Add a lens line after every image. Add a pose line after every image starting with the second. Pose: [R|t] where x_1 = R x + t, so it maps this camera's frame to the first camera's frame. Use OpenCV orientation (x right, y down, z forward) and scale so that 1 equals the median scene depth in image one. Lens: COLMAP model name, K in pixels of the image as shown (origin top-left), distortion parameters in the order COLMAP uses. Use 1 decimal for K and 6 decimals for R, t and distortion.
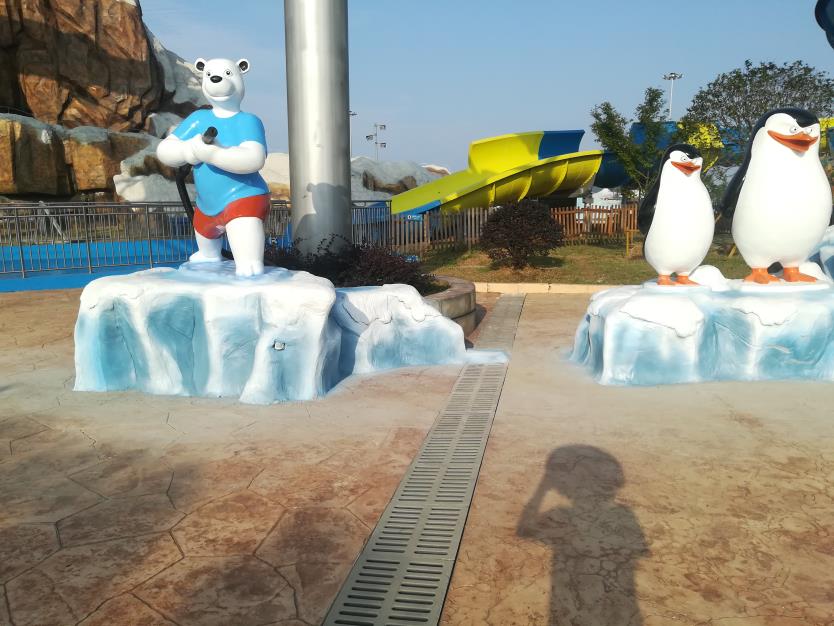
lens RADIAL K [[649.5, 0, 417.0], [0, 649.5, 313.0], [0, 0, 1]] dist [0.066894, -0.099447]
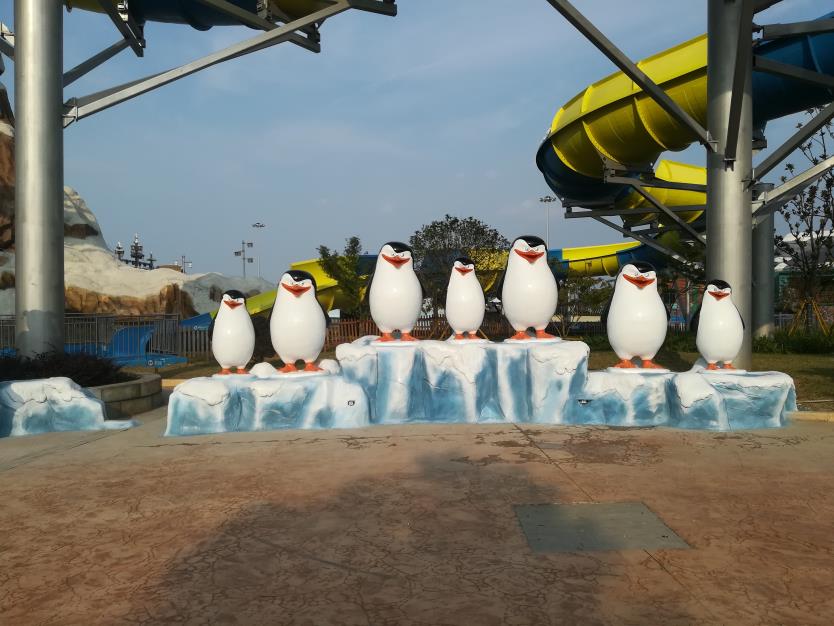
lens RADIAL K [[649.5, 0, 417.0], [0, 649.5, 313.0], [0, 0, 1]] dist [0.066894, -0.099447]
pose [[0.992605, -0.001532, 0.121383, 0.576023], [0.020983, 0.987035, -0.159126, 0.064575], [-0.119565, 0.160496, 0.979768, -0.584751]]
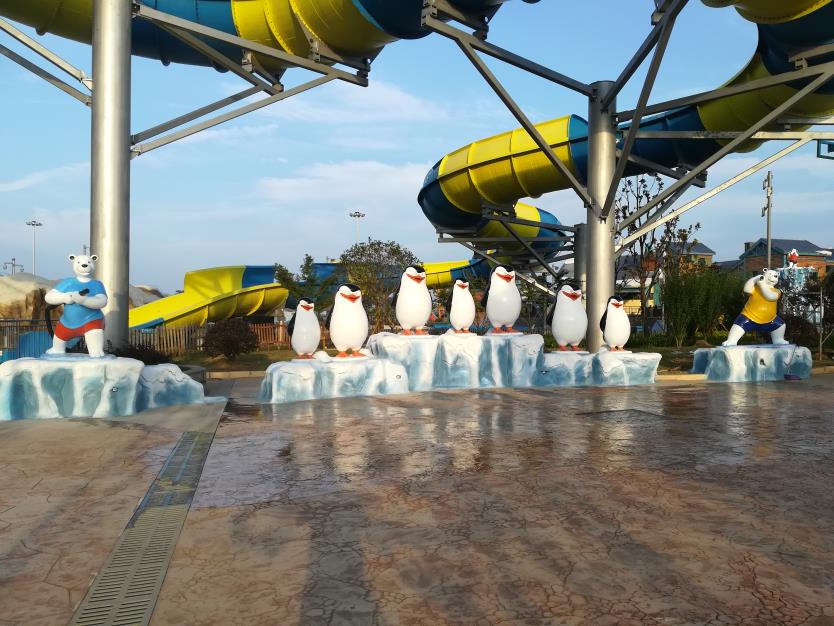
lens RADIAL K [[645.8, 0, 417.0], [0, 645.8, 313.0], [0, 0, 1]] dist [0.083244, -0.127638]
pose [[0.904521, 0.008535, 0.426343, -0.173231], [0.066455, 0.984763, -0.160702, 0.157261], [-0.421218, 0.173691, 0.890172, -0.990980]]
